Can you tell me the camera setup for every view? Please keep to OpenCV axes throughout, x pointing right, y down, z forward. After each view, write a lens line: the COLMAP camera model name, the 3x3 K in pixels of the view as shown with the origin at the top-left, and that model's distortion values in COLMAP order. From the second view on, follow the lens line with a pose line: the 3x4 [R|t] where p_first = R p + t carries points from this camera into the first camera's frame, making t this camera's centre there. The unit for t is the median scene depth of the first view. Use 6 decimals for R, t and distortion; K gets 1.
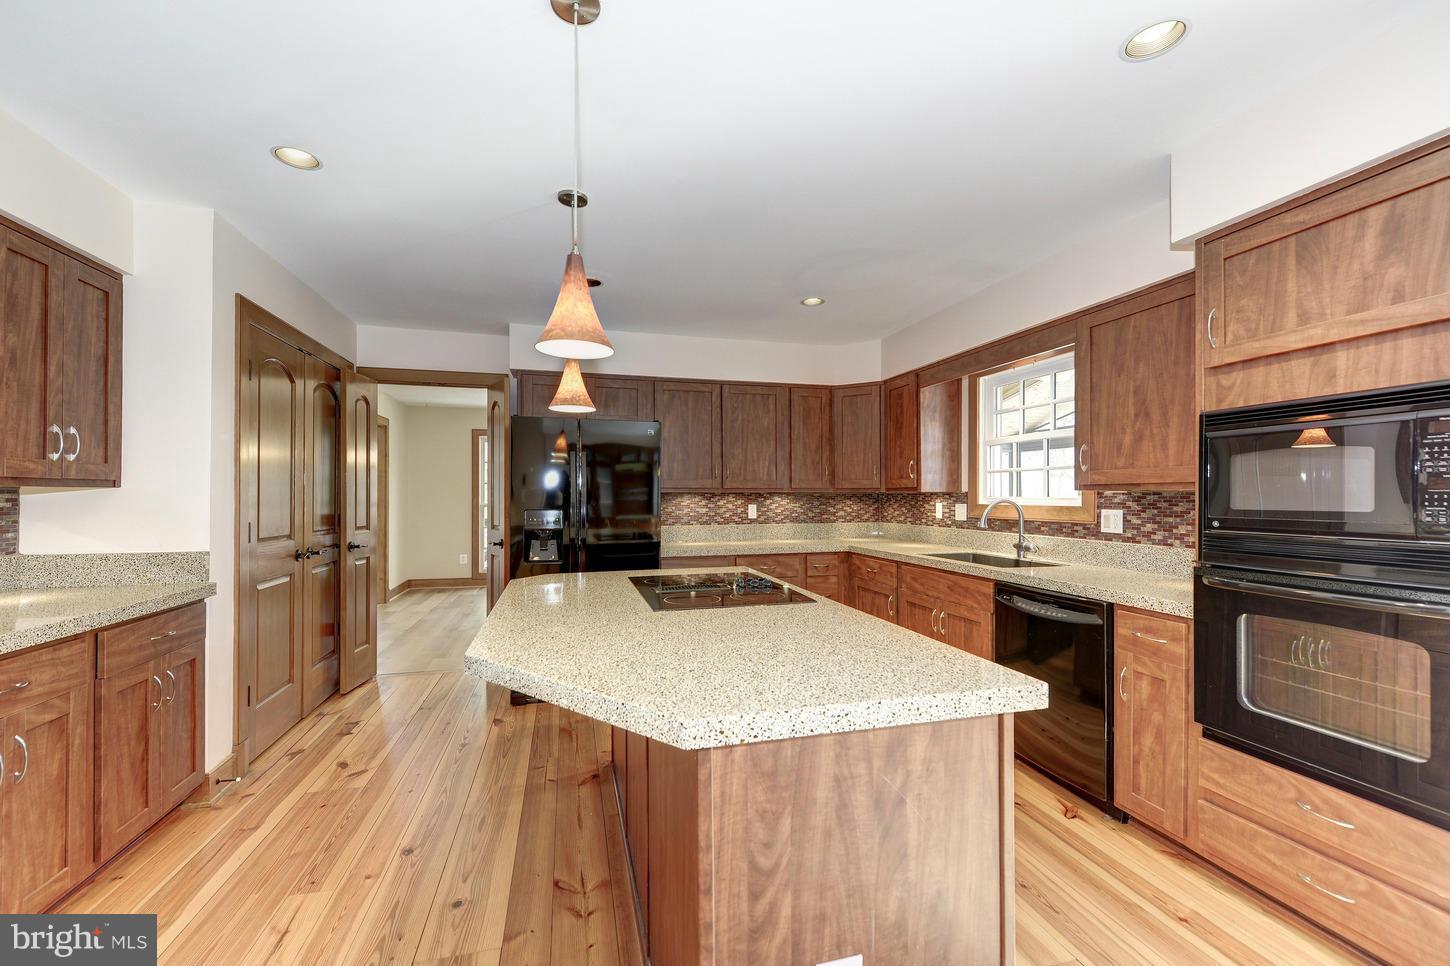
lens RADIAL K [[574.5, 0, 718.5], [0, 574.5, 493.4], [0, 0, 1]] dist [-0.000911, -0.000625]
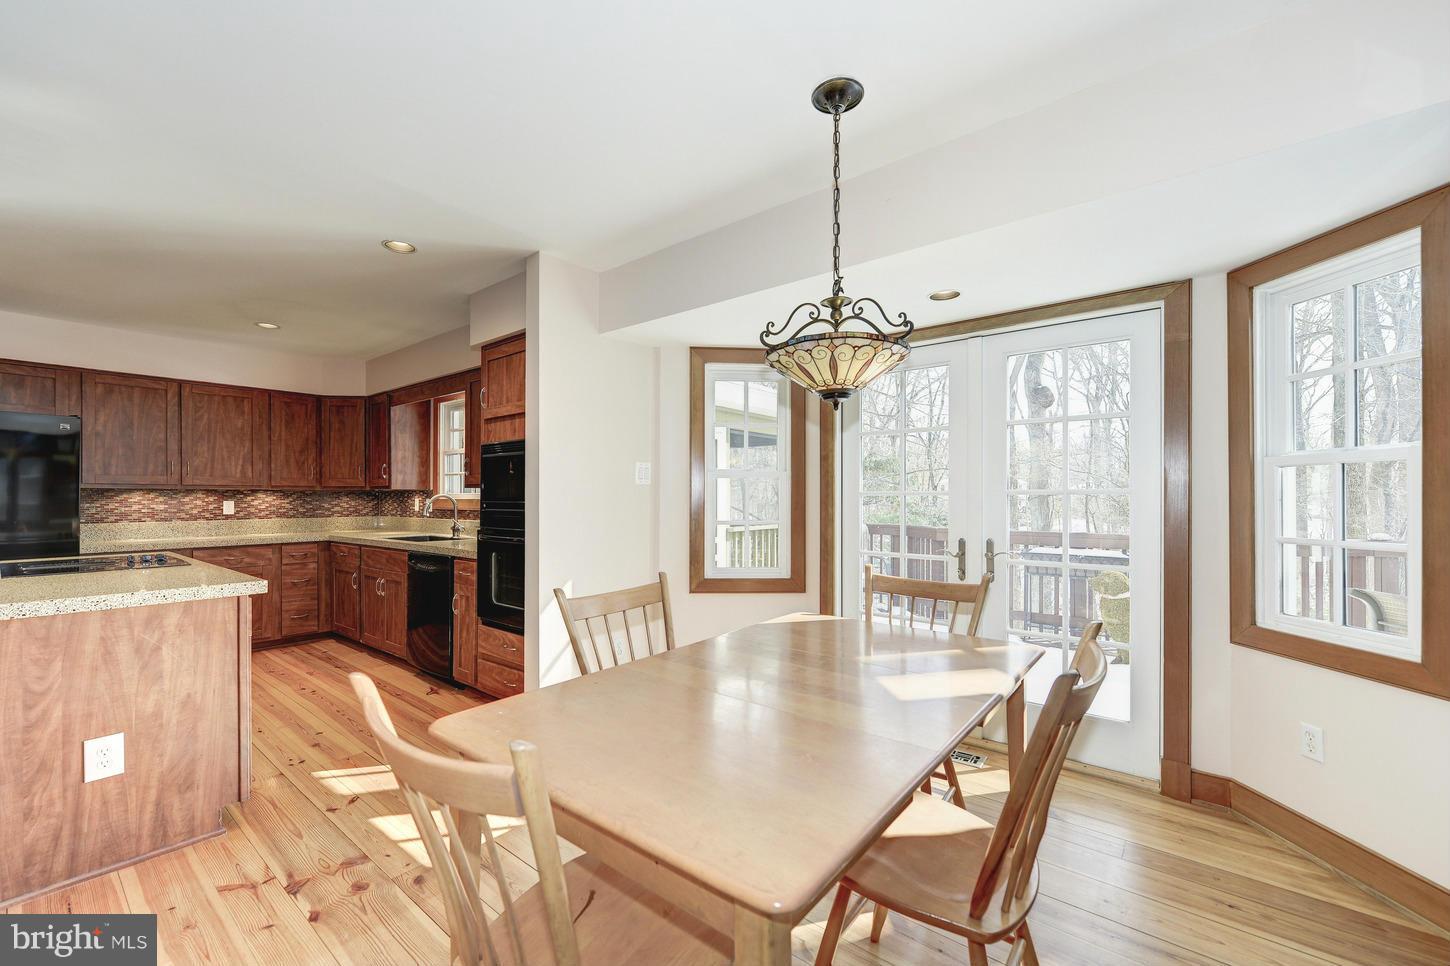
lens RADIAL K [[574.5, 0, 727.4], [0, 574.5, 494.4], [0, 0, 1]] dist [-0.000911, -0.000625]
pose [[0.798284, 0.001954, 0.602278, 0.239799], [-0.001429, 0.999998, -0.001351, 0.011984], [-0.602280, 0.000218, 0.798285, -0.575035]]
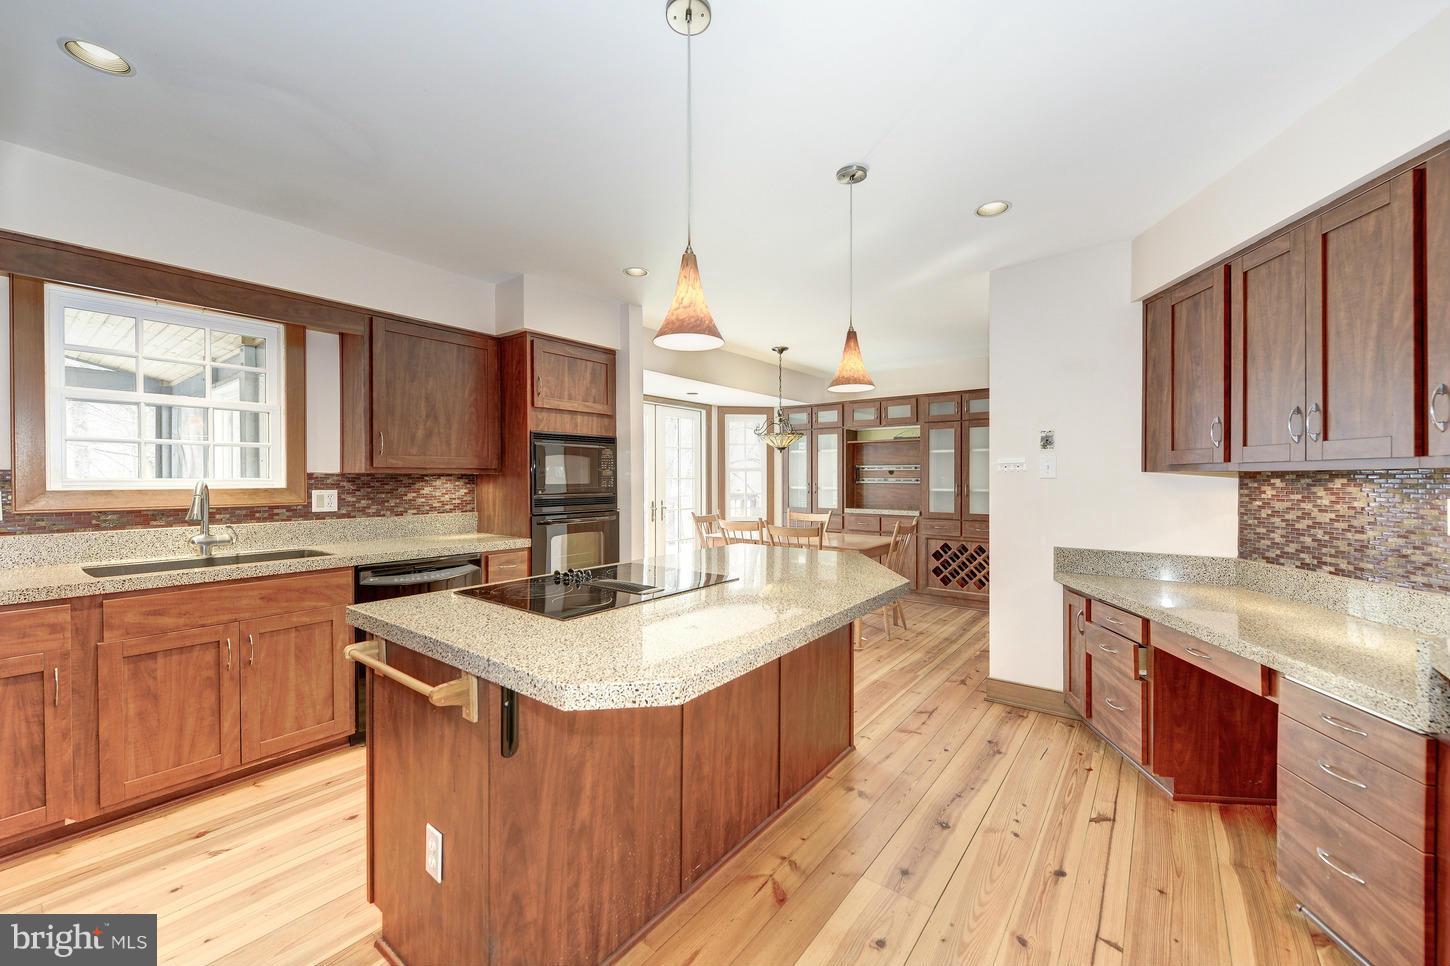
lens RADIAL K [[574.5, 0, 724.6], [0, 574.5, 476.6], [0, 0, 1]] dist [-0.000911, -0.000625]
pose [[-0.612640, -0.001539, 0.790360, -0.603113], [-0.004860, 0.999987, -0.001820, 0.001536], [-0.790347, -0.004957, -0.612640, 1.040147]]
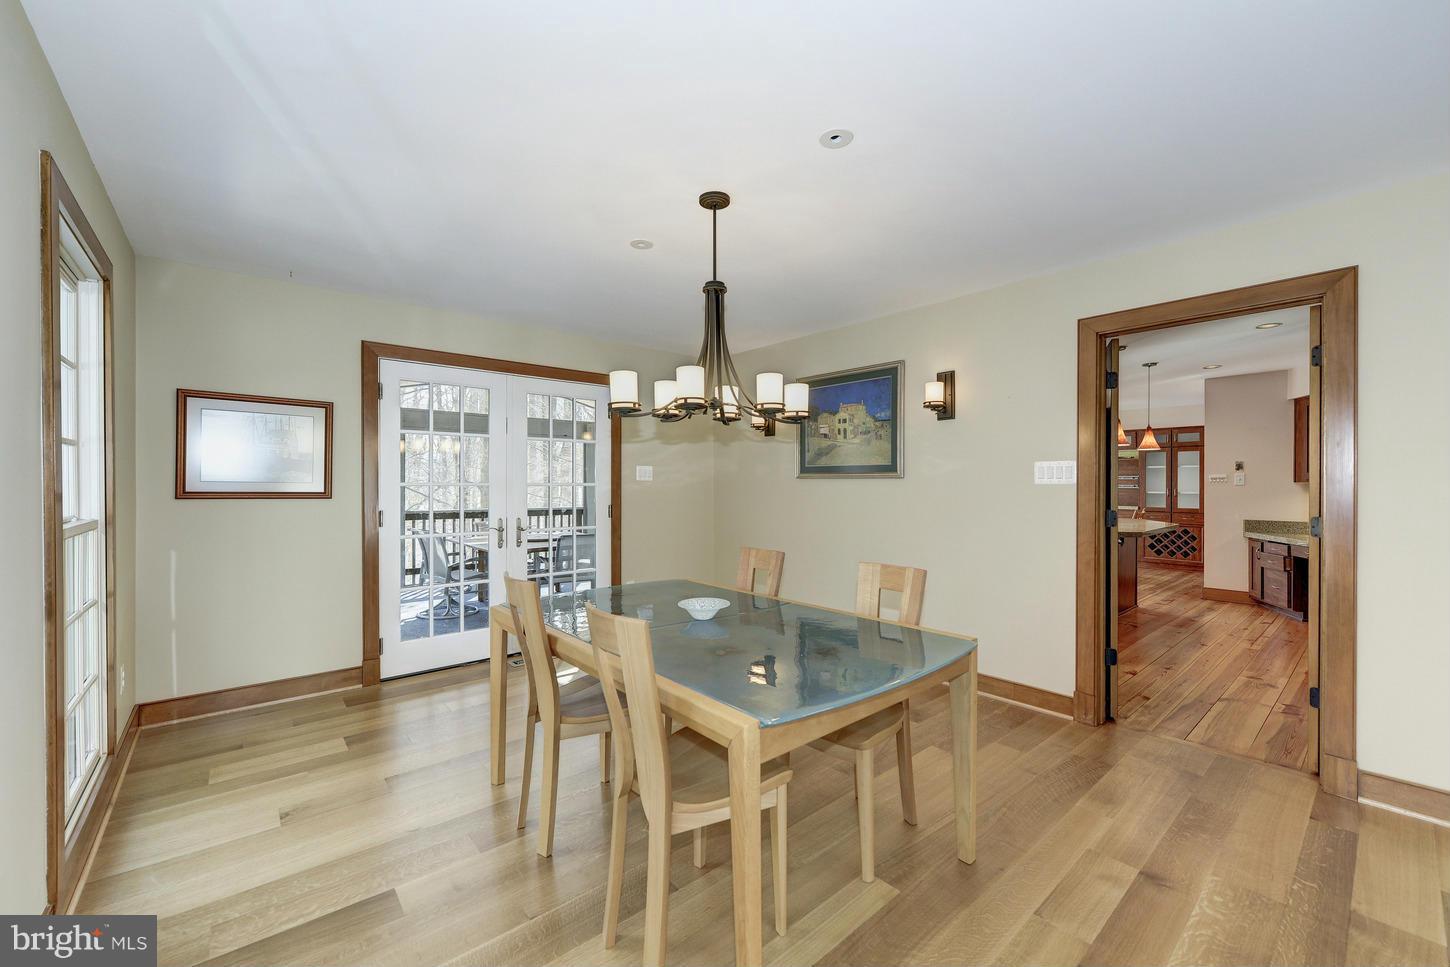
lens RADIAL K [[574.5, 0, 721.7], [0, 574.5, 485.0], [0, 0, 1]] dist [-0.000911, -0.000625]
pose [[-0.431961, -0.006269, 0.901870, -0.880115], [-0.005477, 0.999976, 0.004327, 0.000915], [-0.901876, -0.003071, -0.431985, 1.728189]]
